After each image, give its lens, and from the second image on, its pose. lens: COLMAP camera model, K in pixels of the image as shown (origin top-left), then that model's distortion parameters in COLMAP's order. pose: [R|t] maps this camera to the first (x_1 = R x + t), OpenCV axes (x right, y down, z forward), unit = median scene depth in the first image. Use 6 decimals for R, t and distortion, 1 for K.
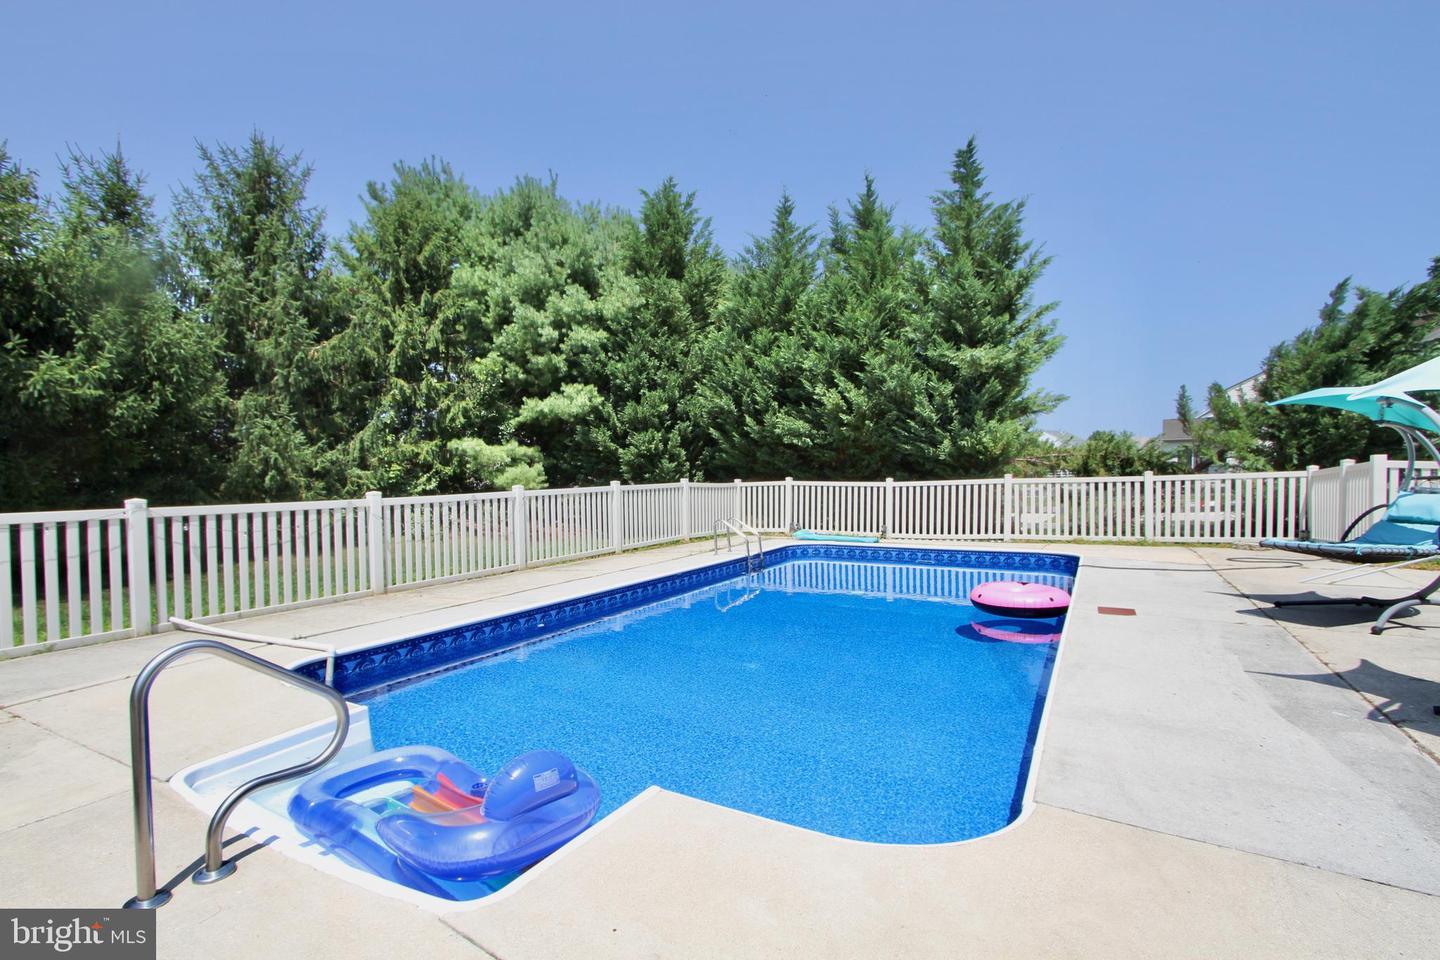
lens RADIAL K [[657.5, 0, 707.8], [0, 657.5, 500.3], [0, 0, 1]] dist [-0.019259, 0.004182]
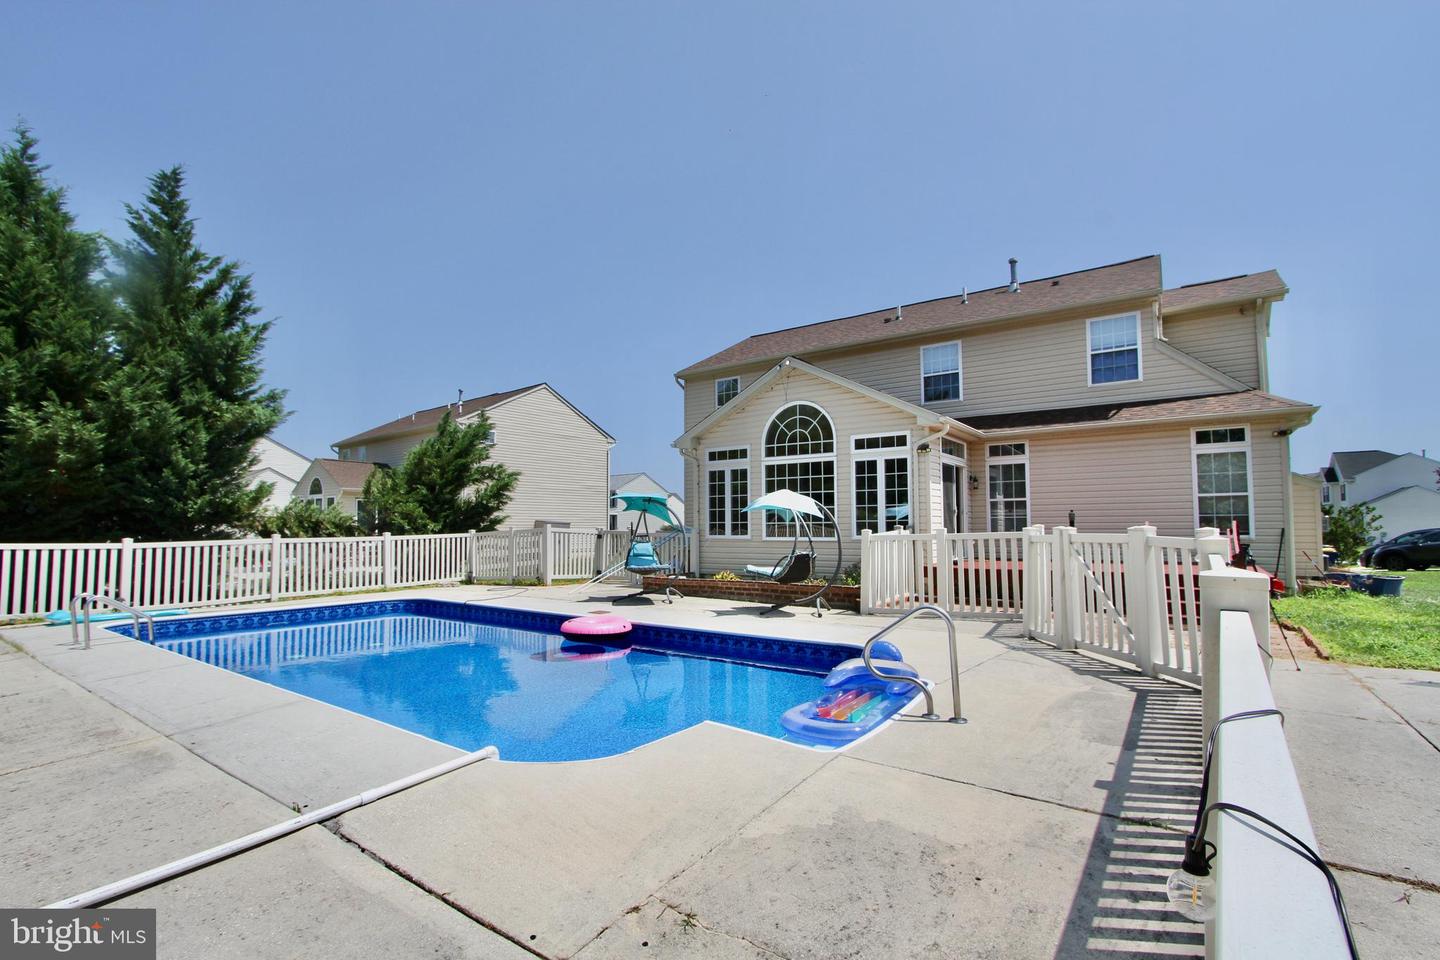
lens RADIAL K [[657.5, 0, 718.6], [0, 657.5, 481.6], [0, 0, 1]] dist [-0.019259, 0.004182]
pose [[0.097628, 0.081147, 0.991909, -0.366669], [0.038182, 0.995631, -0.085209, -0.005766], [-0.994490, 0.046192, 0.094103, 0.162425]]
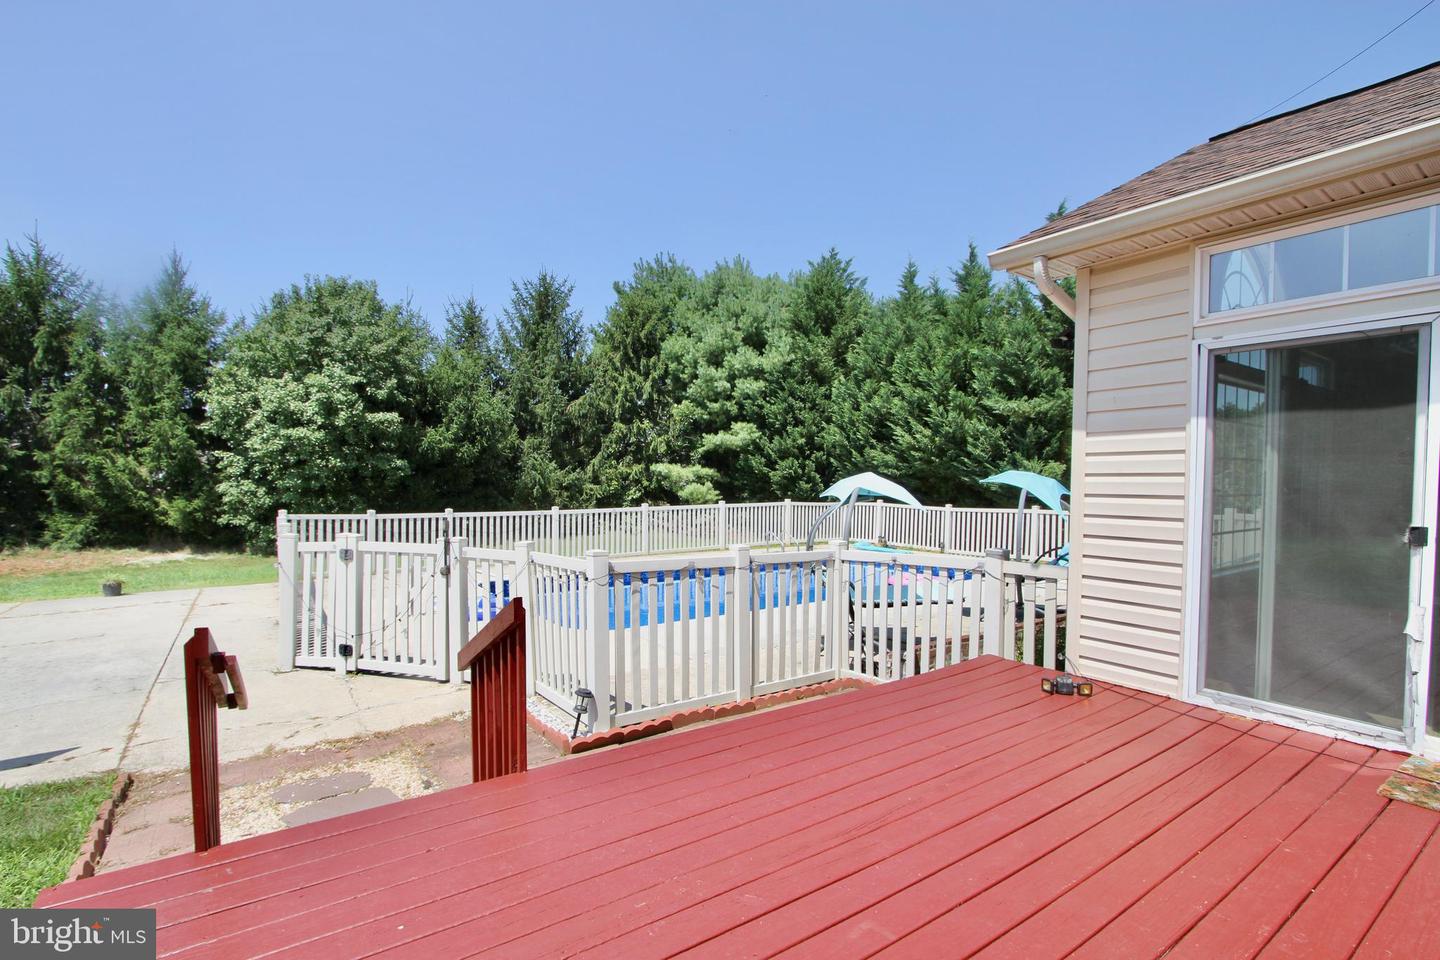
lens RADIAL K [[657.5, 0, 711.9], [0, 657.5, 495.2], [0, 0, 1]] dist [-0.019259, 0.004182]
pose [[0.913026, 0.033192, -0.406549, 0.305563], [-0.036979, 0.999315, -0.001458, -0.027407], [0.406222, 0.016365, 0.913628, -0.247047]]
